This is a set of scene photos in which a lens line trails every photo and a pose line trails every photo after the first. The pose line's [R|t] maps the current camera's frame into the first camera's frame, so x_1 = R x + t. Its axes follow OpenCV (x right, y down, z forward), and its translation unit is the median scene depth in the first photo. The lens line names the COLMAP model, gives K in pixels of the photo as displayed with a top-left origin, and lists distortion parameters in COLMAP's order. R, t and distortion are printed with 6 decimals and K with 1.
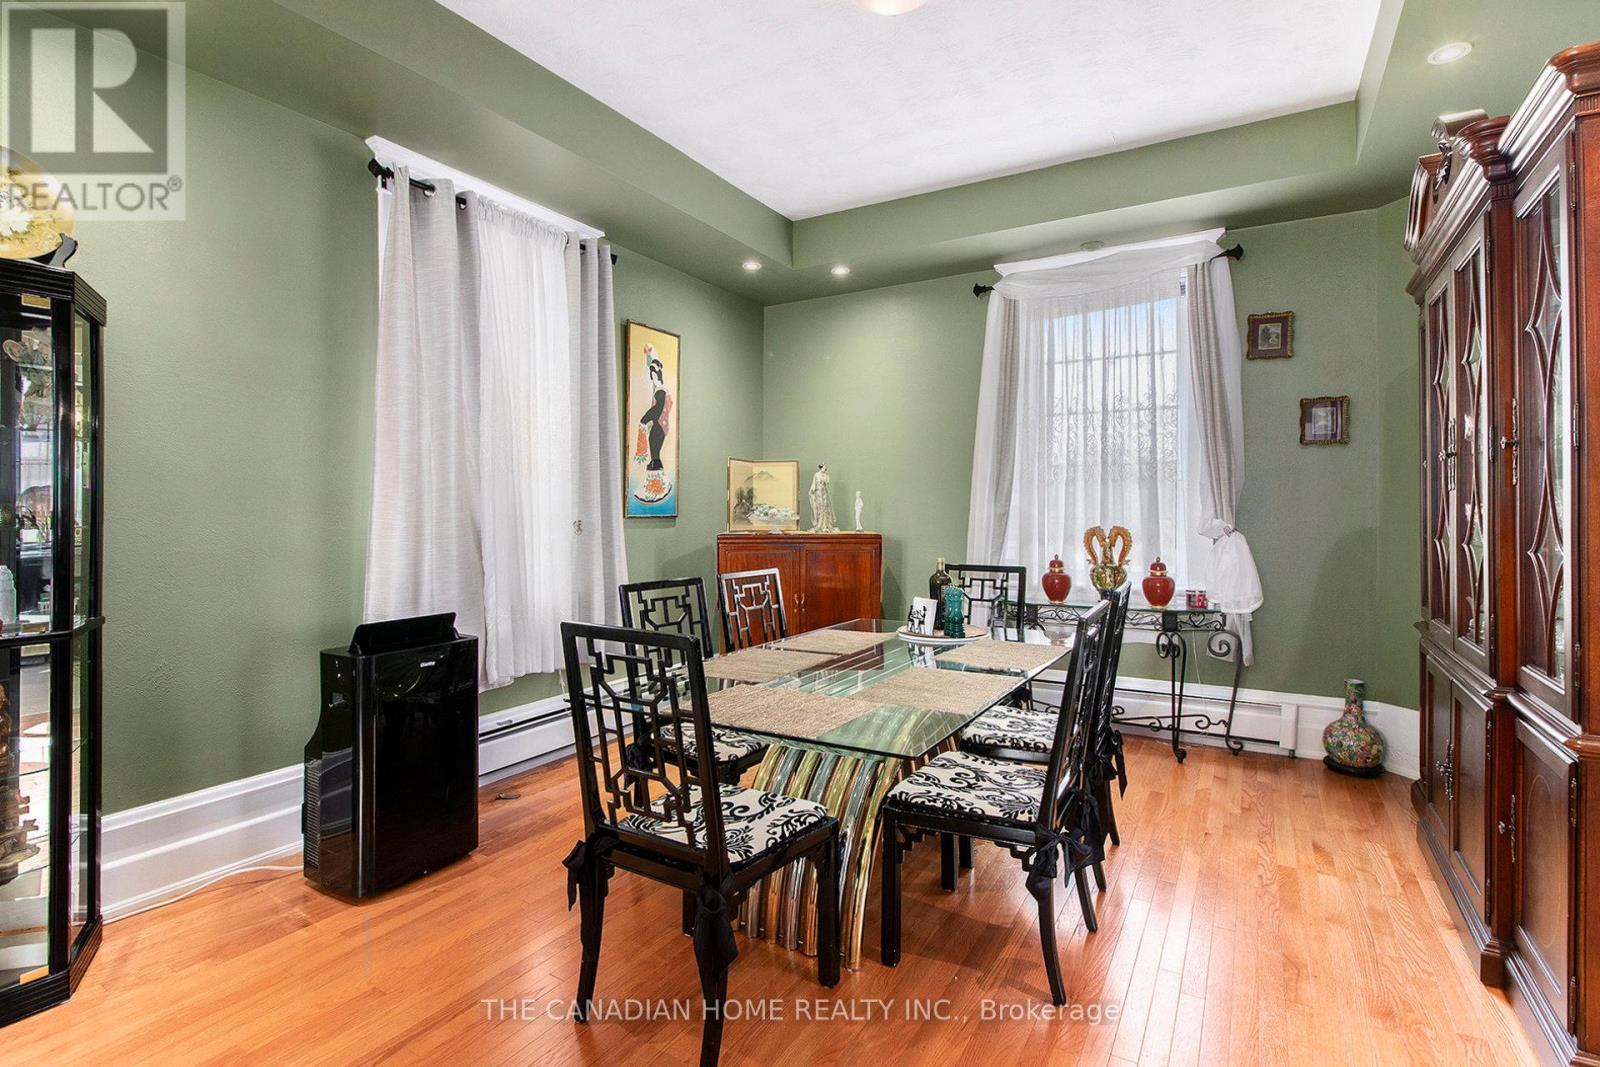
lens RADIAL K [[754.3, 0, 793.6], [0, 754.3, 503.4], [0, 0, 1]] dist [0.006855, 0.000512]
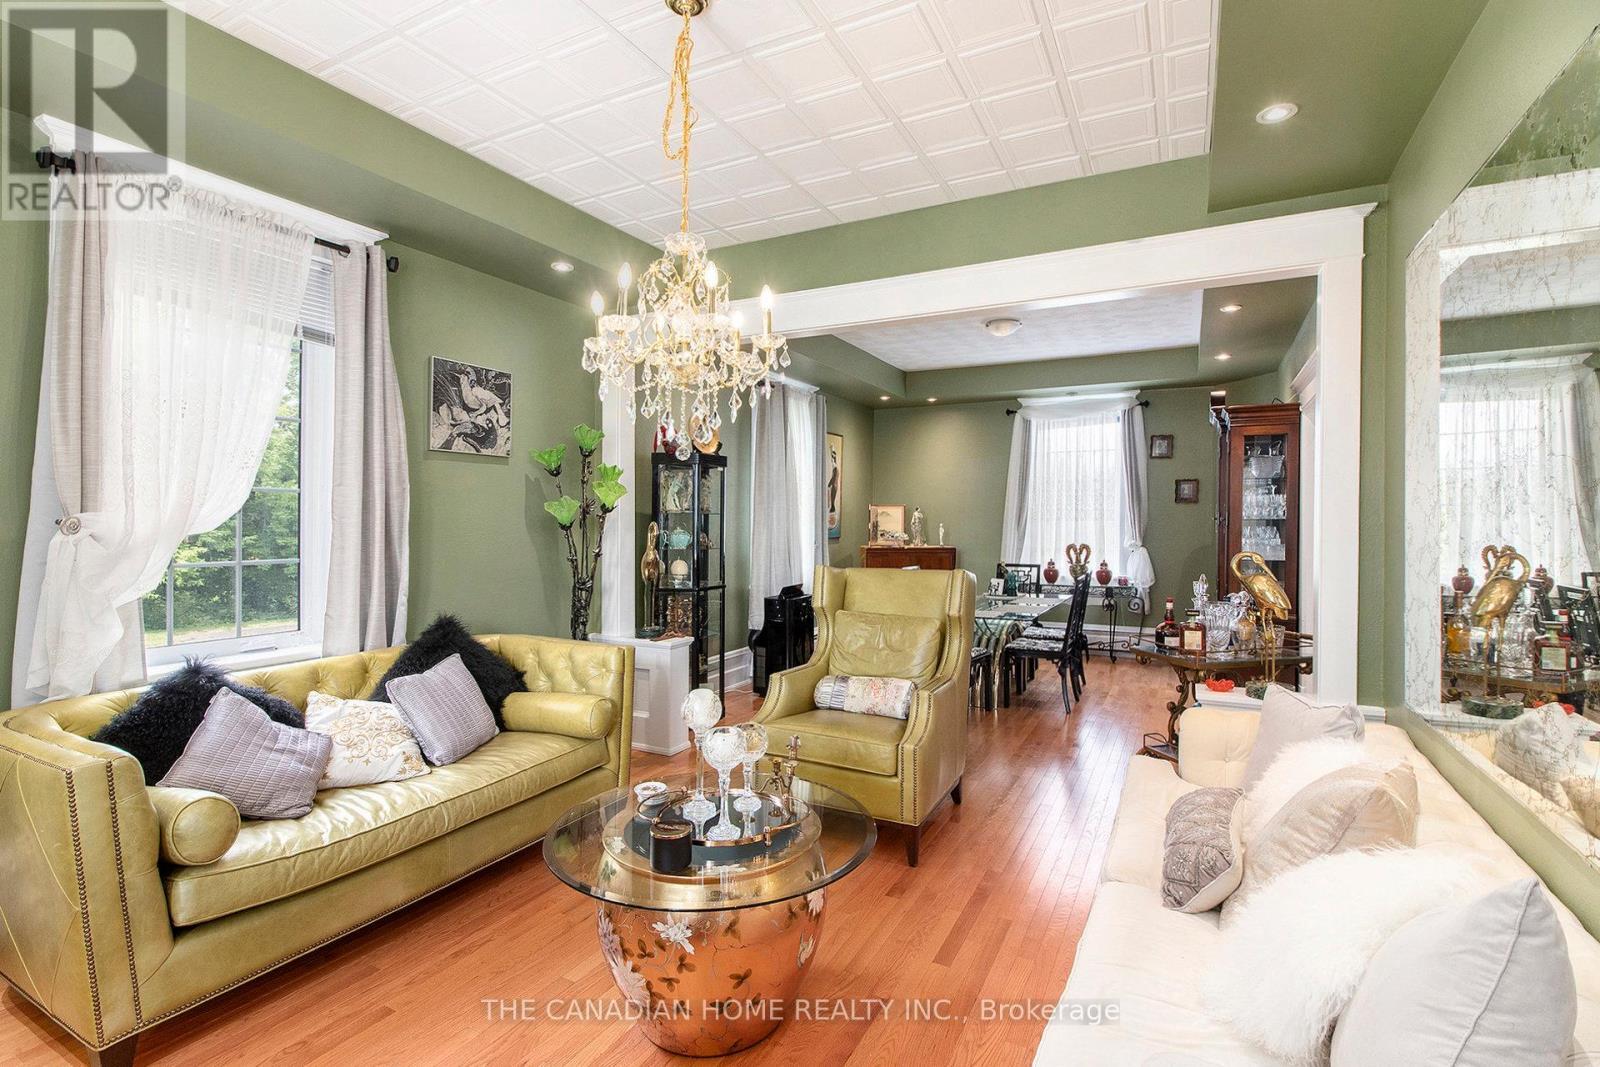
lens RADIAL K [[754.3, 0, 798.3], [0, 754.3, 529.4], [0, 0, 1]] dist [0.006855, 0.000512]
pose [[0.998075, 0.001751, 0.061991, -0.411855], [-0.003191, 0.999727, 0.023148, -0.048667], [-0.061934, -0.023301, 0.997808, -0.863900]]
